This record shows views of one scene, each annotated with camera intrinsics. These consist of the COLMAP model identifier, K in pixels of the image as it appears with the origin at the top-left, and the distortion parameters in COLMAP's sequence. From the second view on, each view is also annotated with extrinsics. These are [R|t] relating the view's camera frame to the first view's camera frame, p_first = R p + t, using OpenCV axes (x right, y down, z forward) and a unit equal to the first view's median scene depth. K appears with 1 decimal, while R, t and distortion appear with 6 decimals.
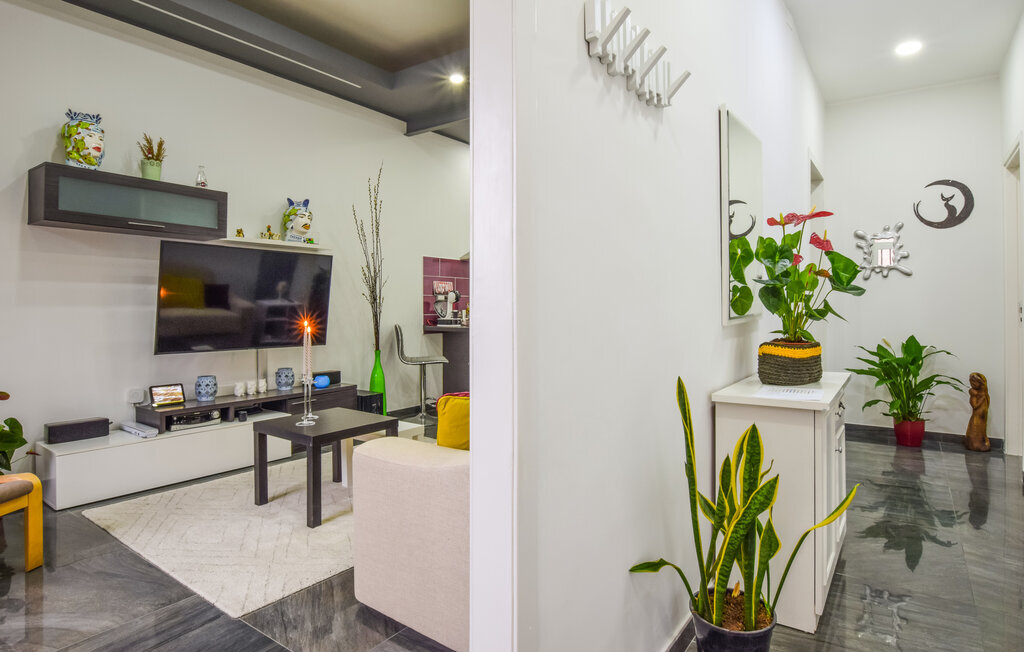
lens RADIAL K [[546.3, 0, 512.0], [0, 546.3, 301.7], [0, 0, 1]] dist [-0.006831, -0.001307]
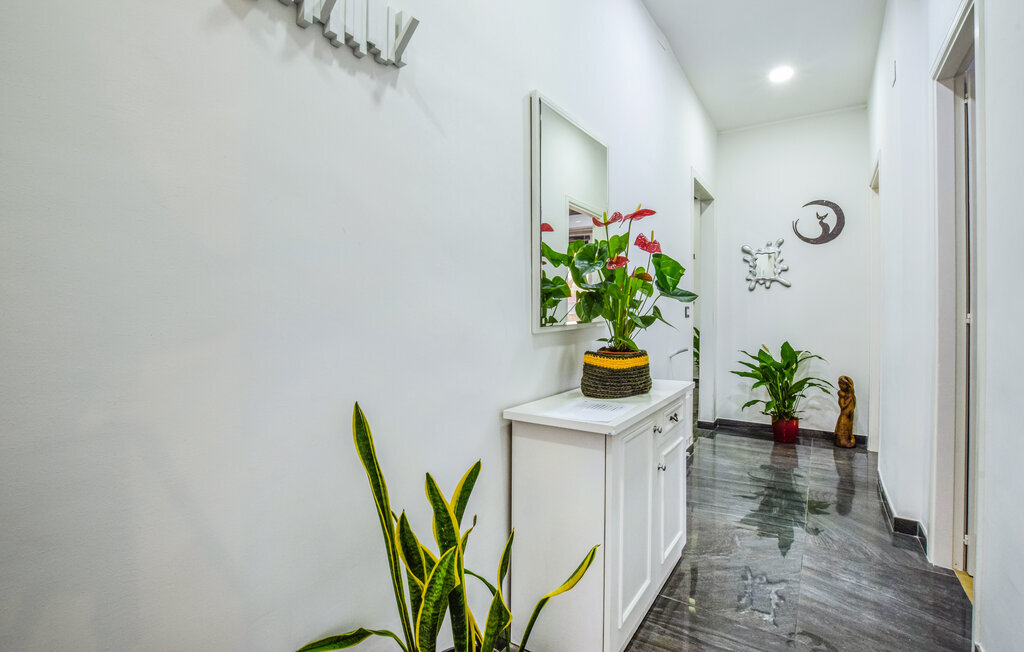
lens RADIAL K [[452.1, 0, 507.7], [0, 452.1, 311.2], [0, 0, 1]] dist [-0.018496, 0.001614]
pose [[0.999696, 0.005217, 0.024106, 0.155259], [-0.005260, 0.999985, 0.001699, 0.002831], [-0.024097, -0.001825, 0.999708, 0.116566]]
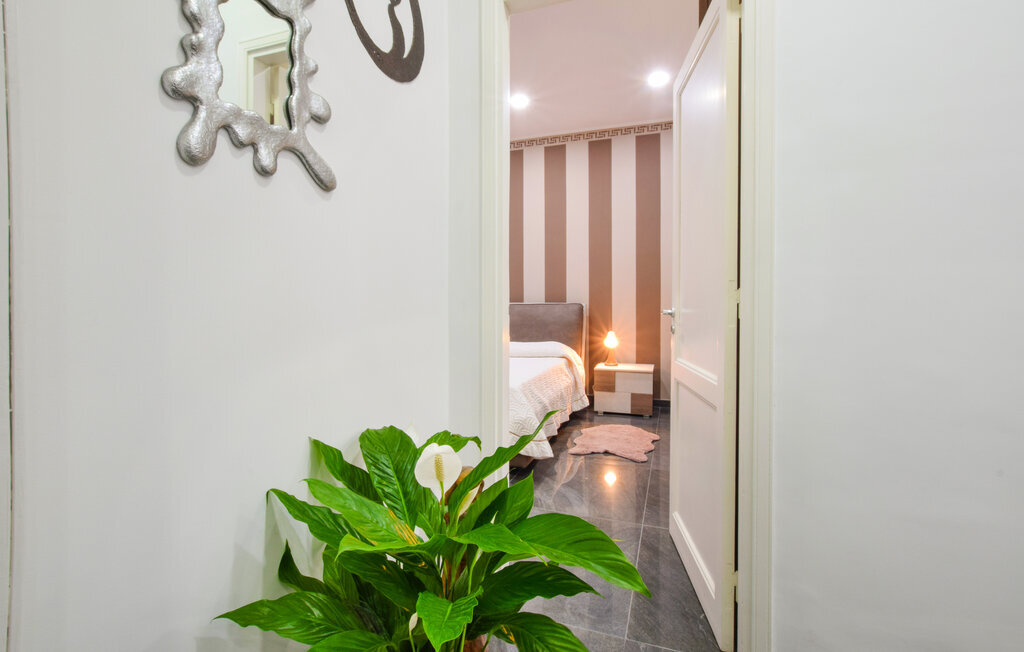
lens RADIAL K [[452.1, 0, 507.7], [0, 452.1, 311.2], [0, 0, 1]] dist [-0.018496, 0.001614]
pose [[-0.280405, -0.018140, 0.959710, 0.532376], [-0.010956, 0.999817, 0.015697, 0.010839], [-0.959819, -0.006113, -0.280552, 1.078251]]
